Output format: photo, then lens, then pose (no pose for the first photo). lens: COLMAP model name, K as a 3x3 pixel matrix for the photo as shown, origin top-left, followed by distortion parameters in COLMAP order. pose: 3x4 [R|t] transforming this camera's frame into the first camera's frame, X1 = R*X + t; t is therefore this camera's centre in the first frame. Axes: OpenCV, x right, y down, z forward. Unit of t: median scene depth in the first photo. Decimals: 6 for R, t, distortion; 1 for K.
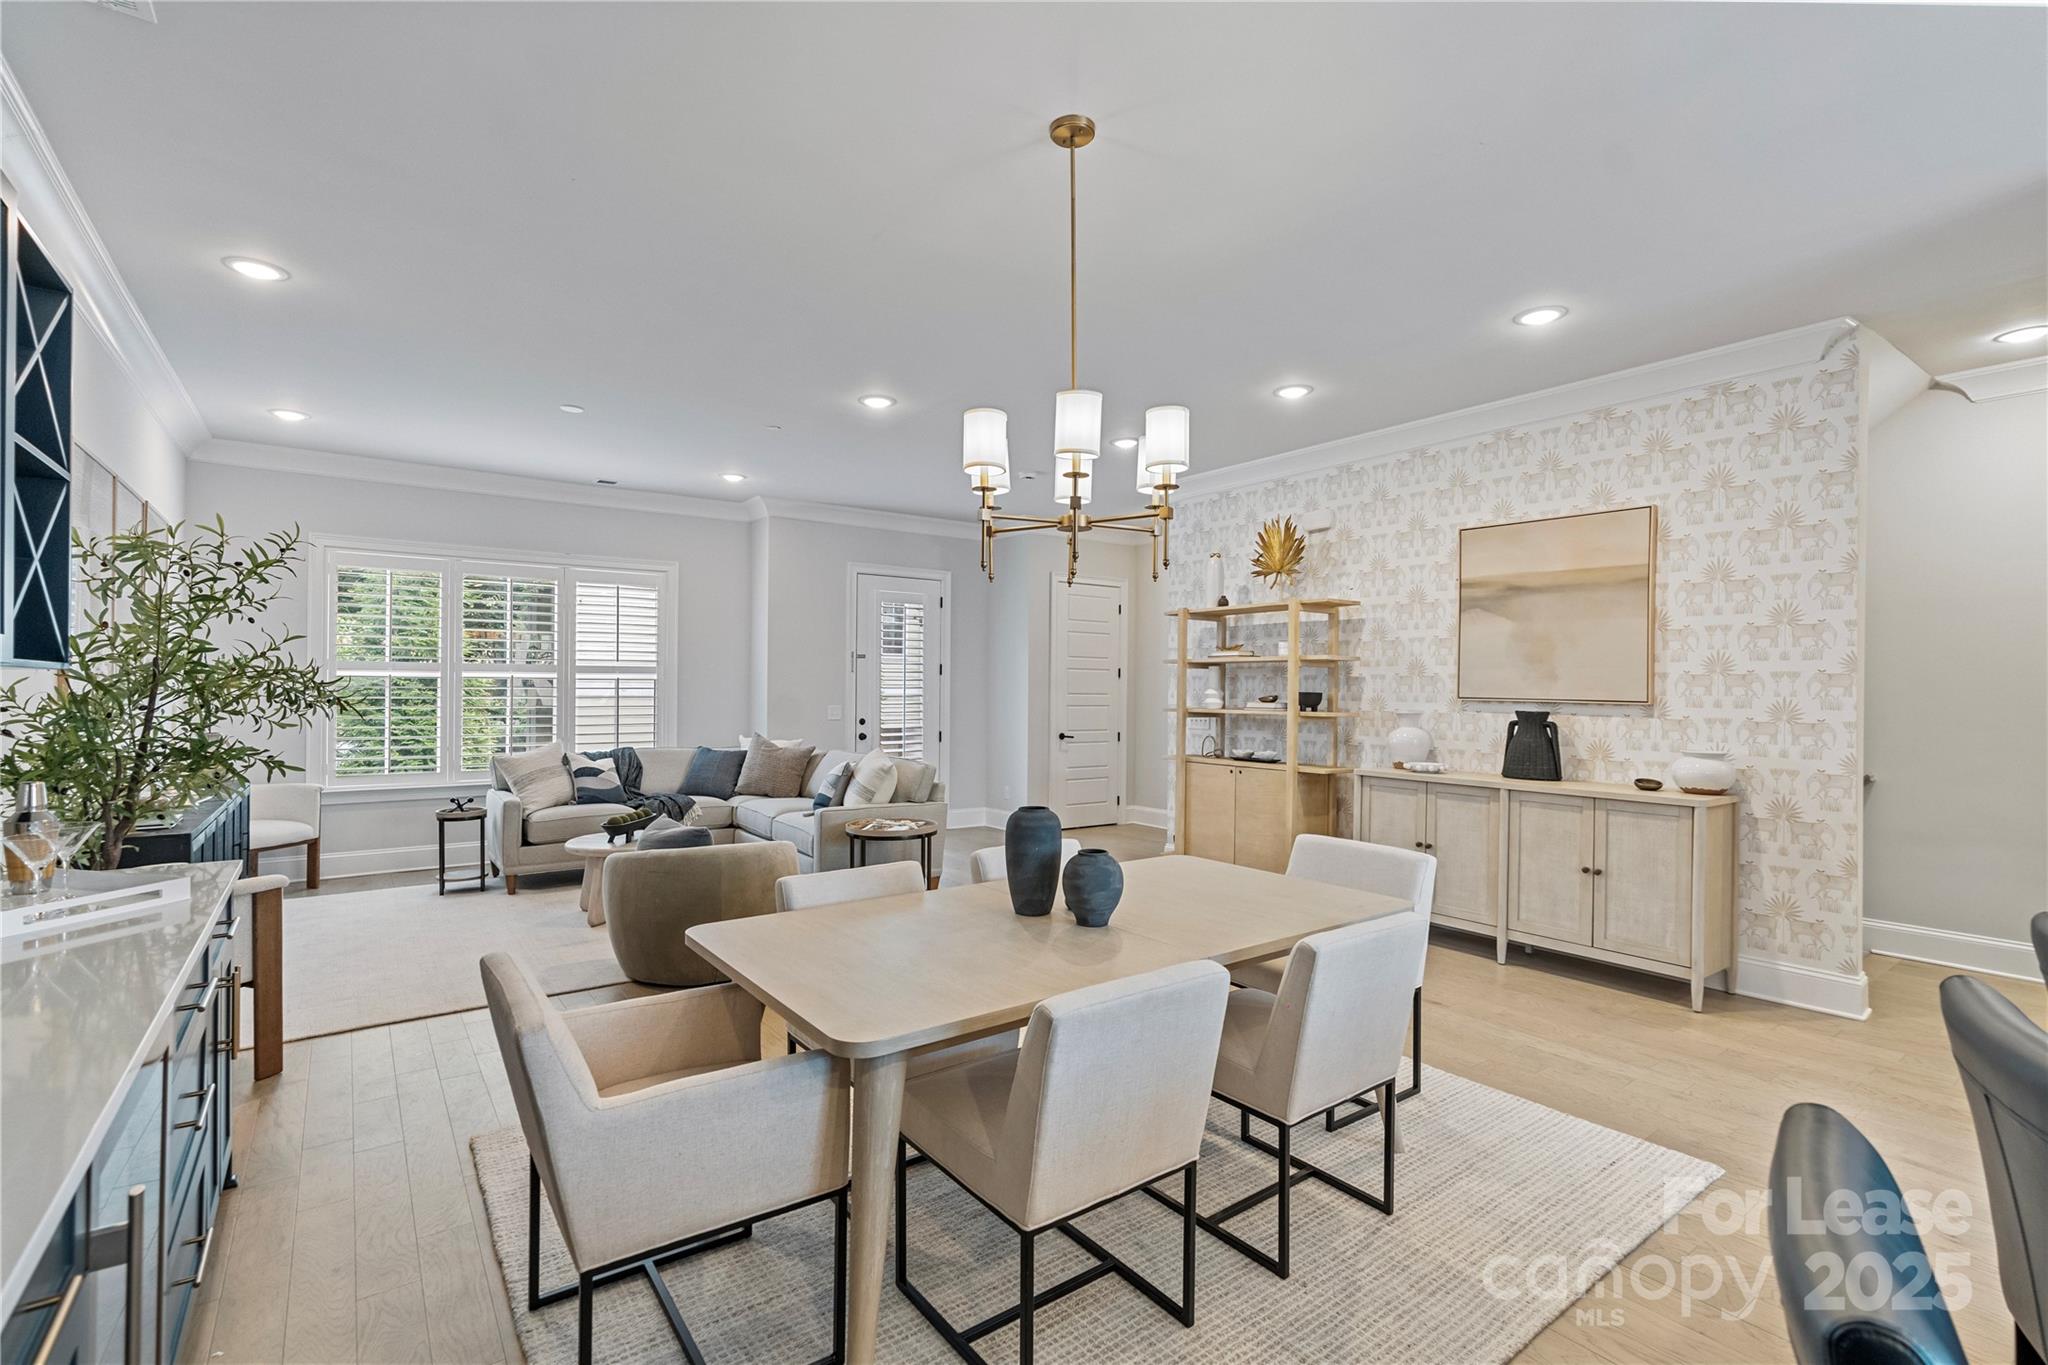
lens RADIAL K [[921.1, 0, 1021.6], [0, 921.1, 689.3], [0, 0, 1]] dist [-0.016564, 0.009023]
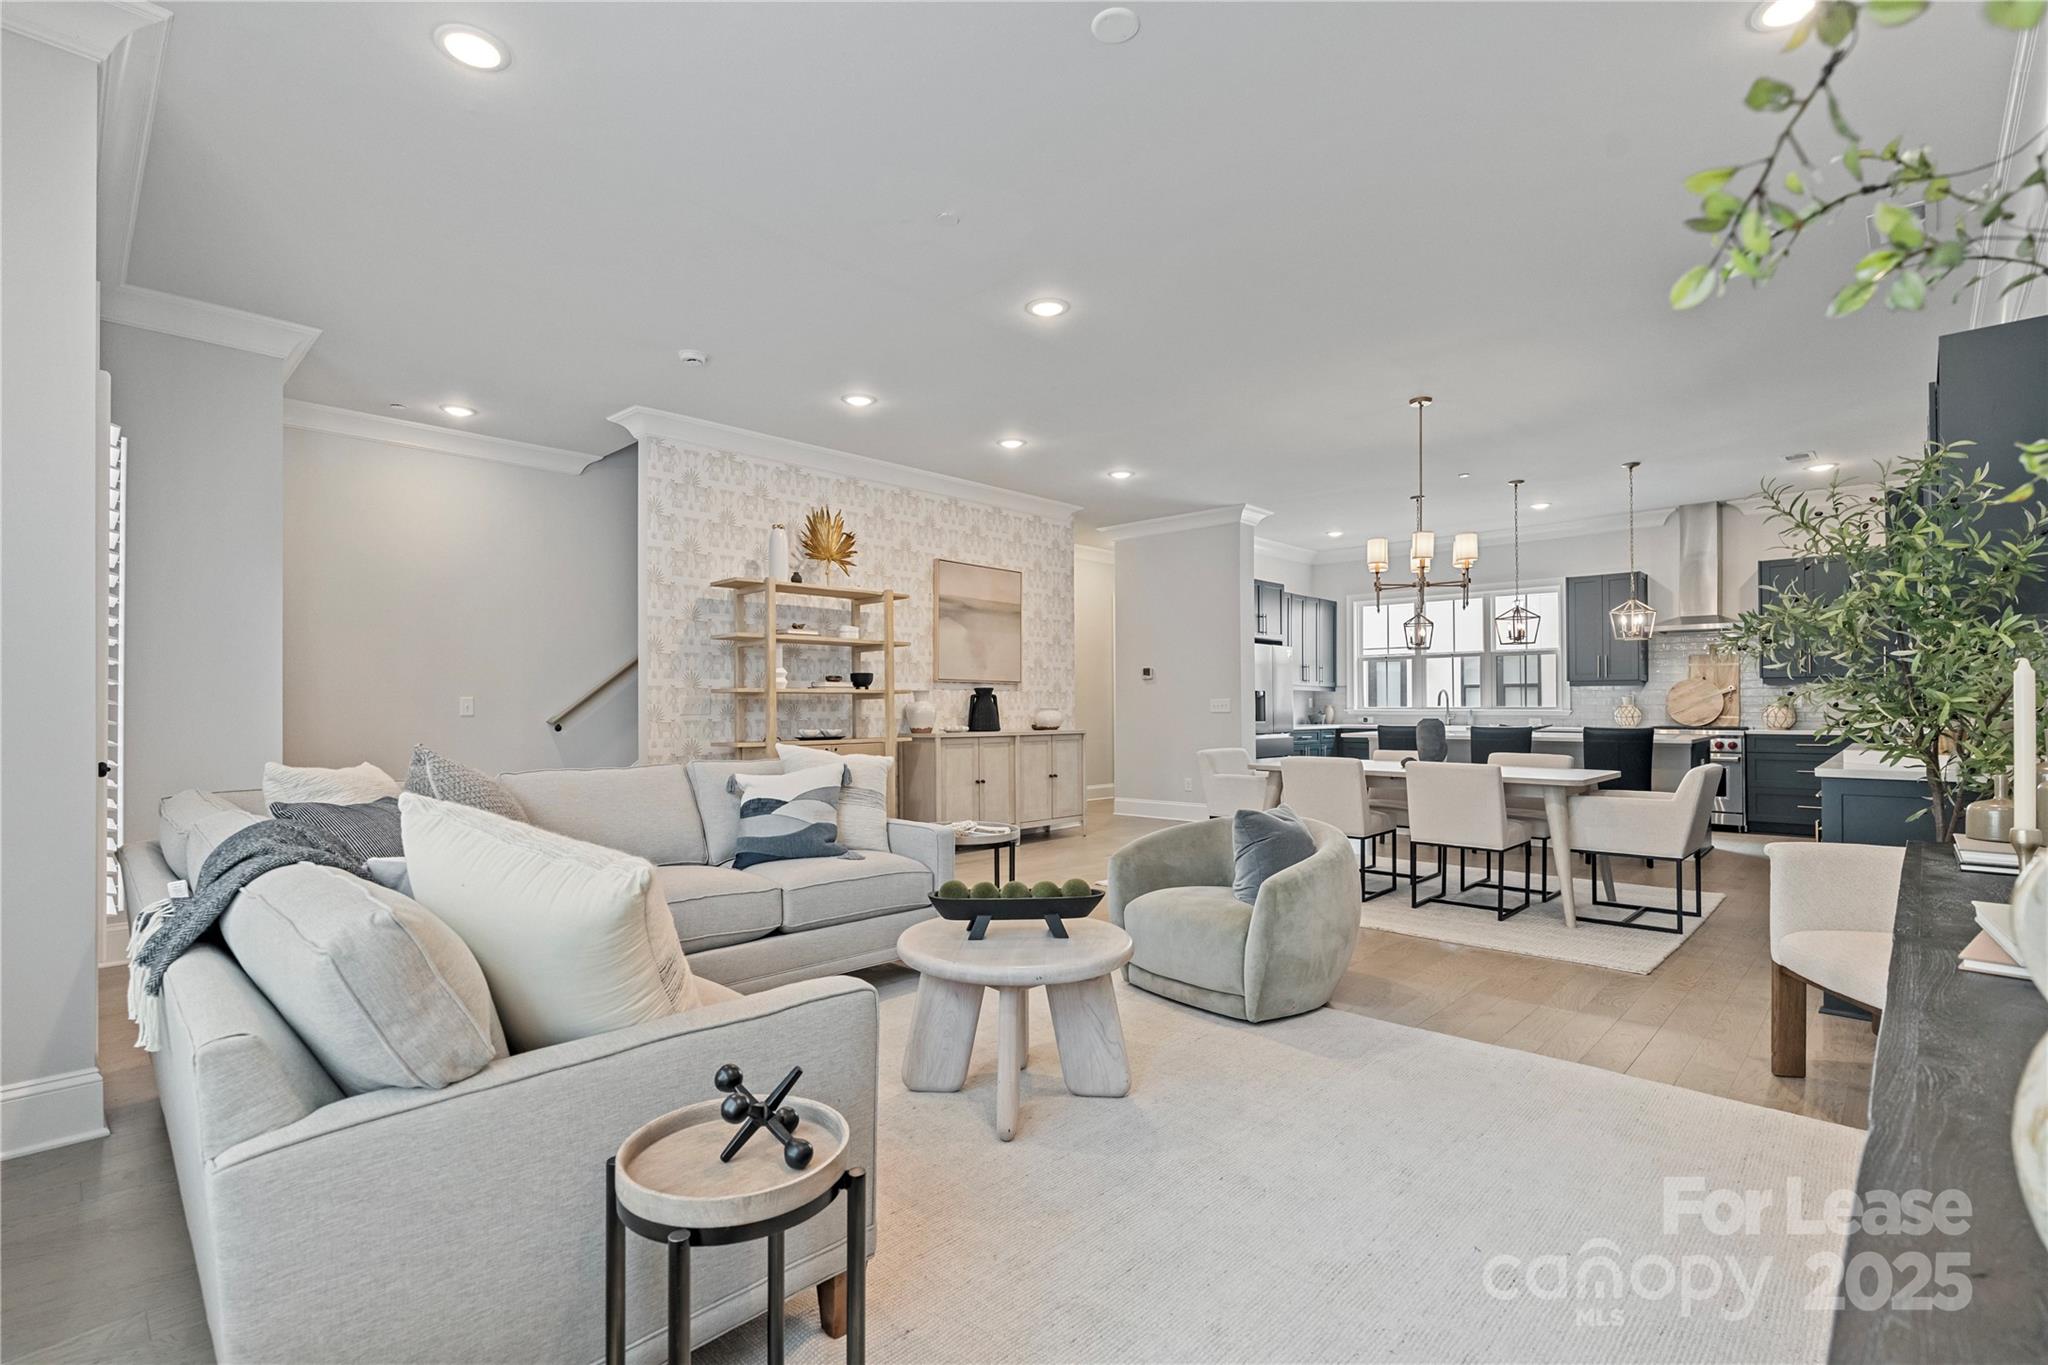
lens RADIAL K [[932.6, 0, 1019.3], [0, 932.6, 681.7], [0, 0, 1]] dist [-0.022244, 0.008922]
pose [[-0.170140, 0.017325, 0.985268, -0.826403], [0.003581, 0.999850, -0.016963, 0.032841], [-0.985413, 0.000642, -0.170177, 0.986285]]
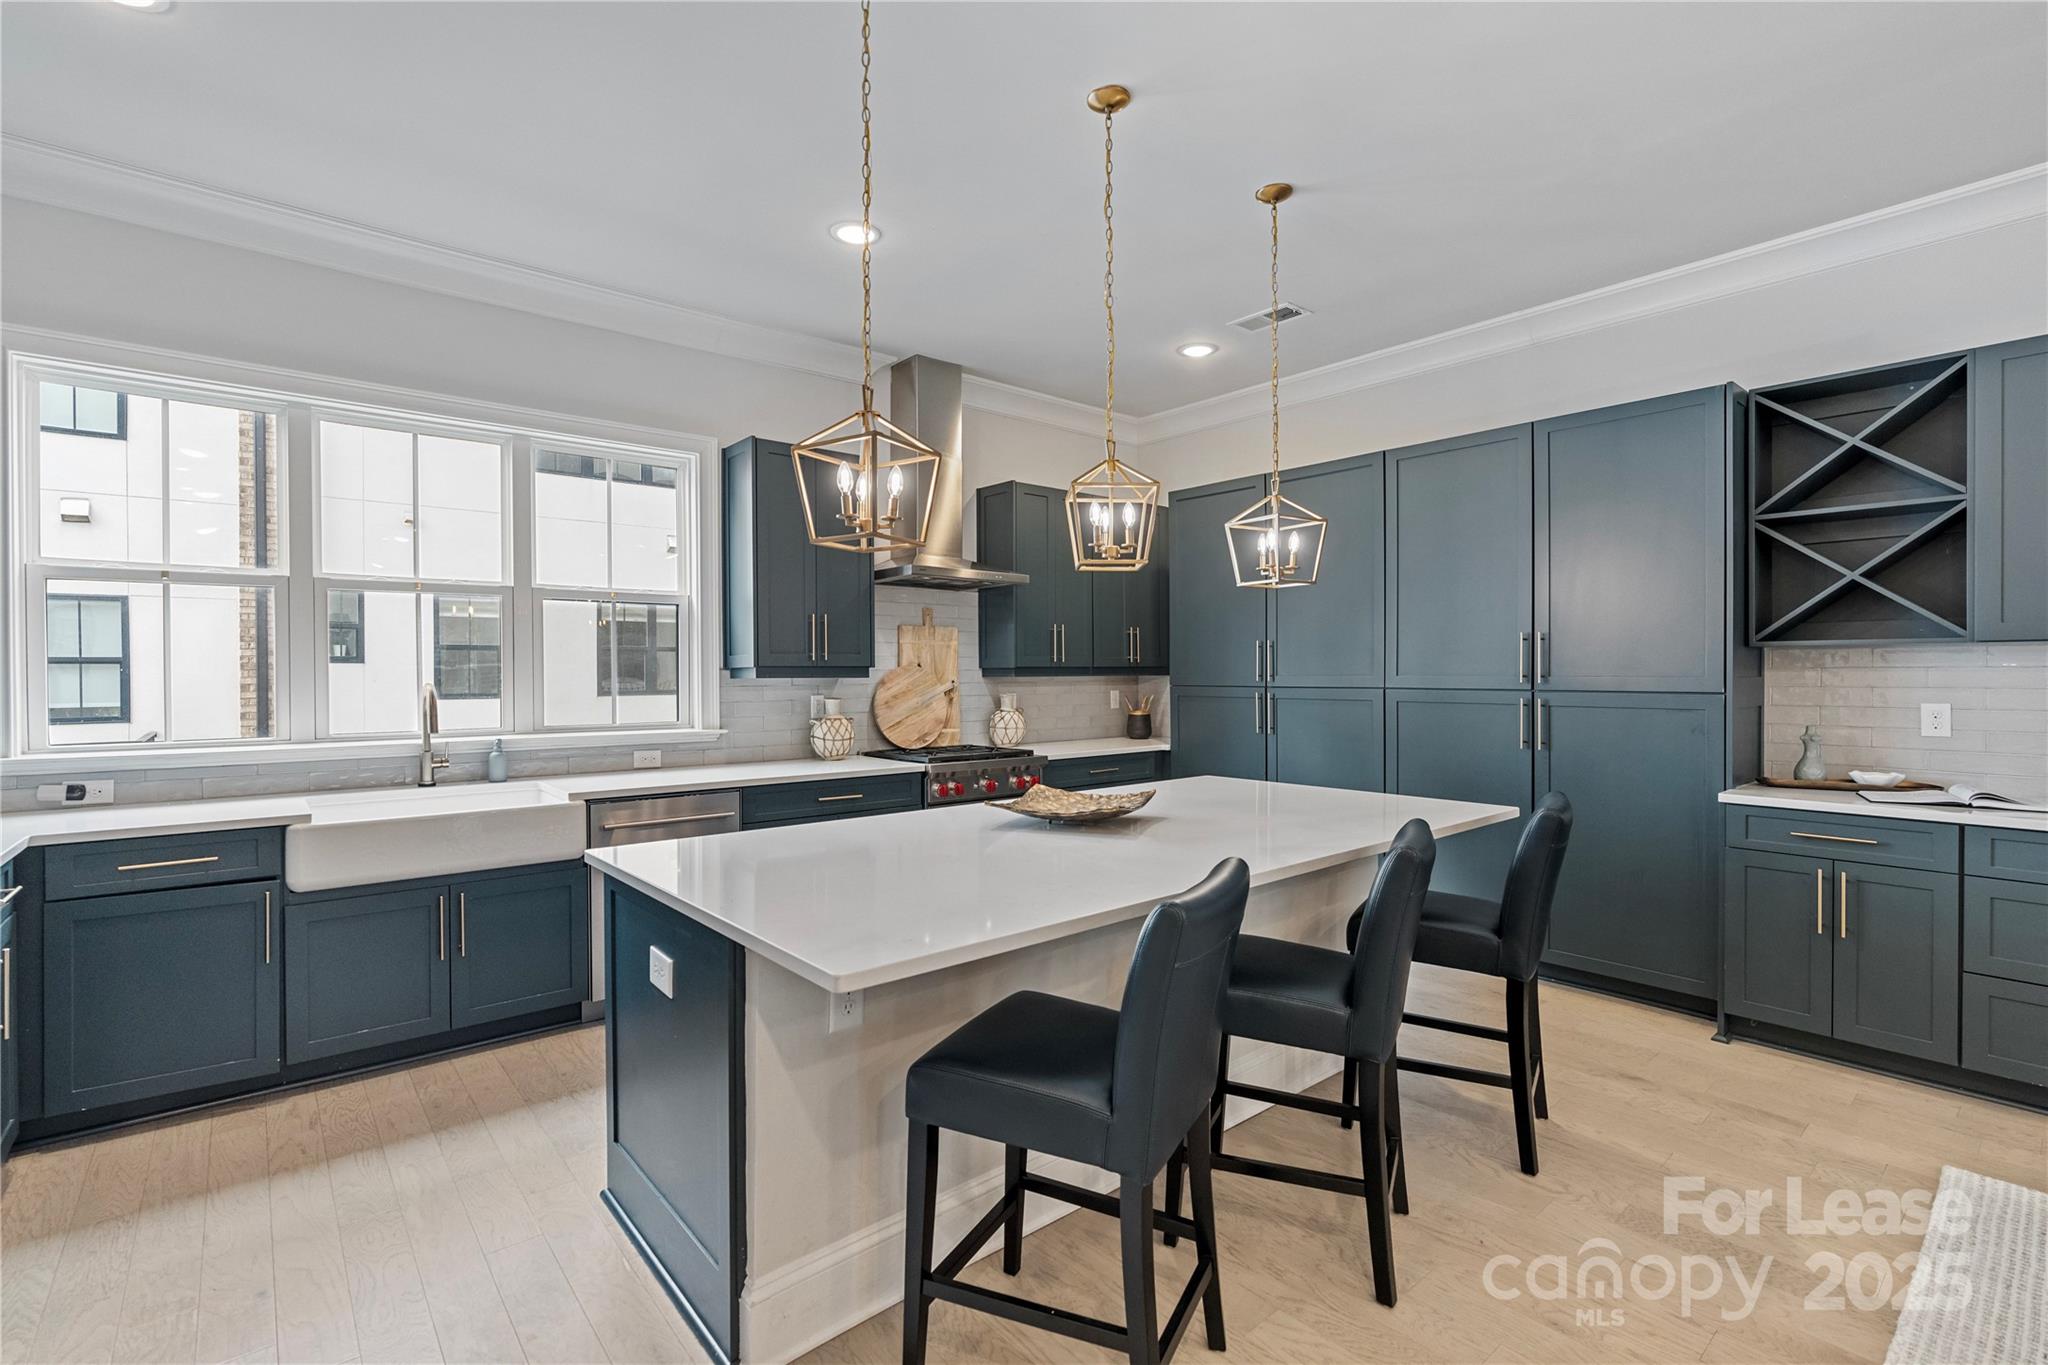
lens RADIAL K [[932.6, 0, 1019.3], [0, 932.6, 681.7], [0, 0, 1]] dist [-0.022244, 0.008922]
pose [[-0.998182, -0.002963, -0.060191, 0.381057], [-0.003663, 0.999927, 0.011523, 0.011581], [0.060153, 0.011723, -0.998120, 0.527780]]
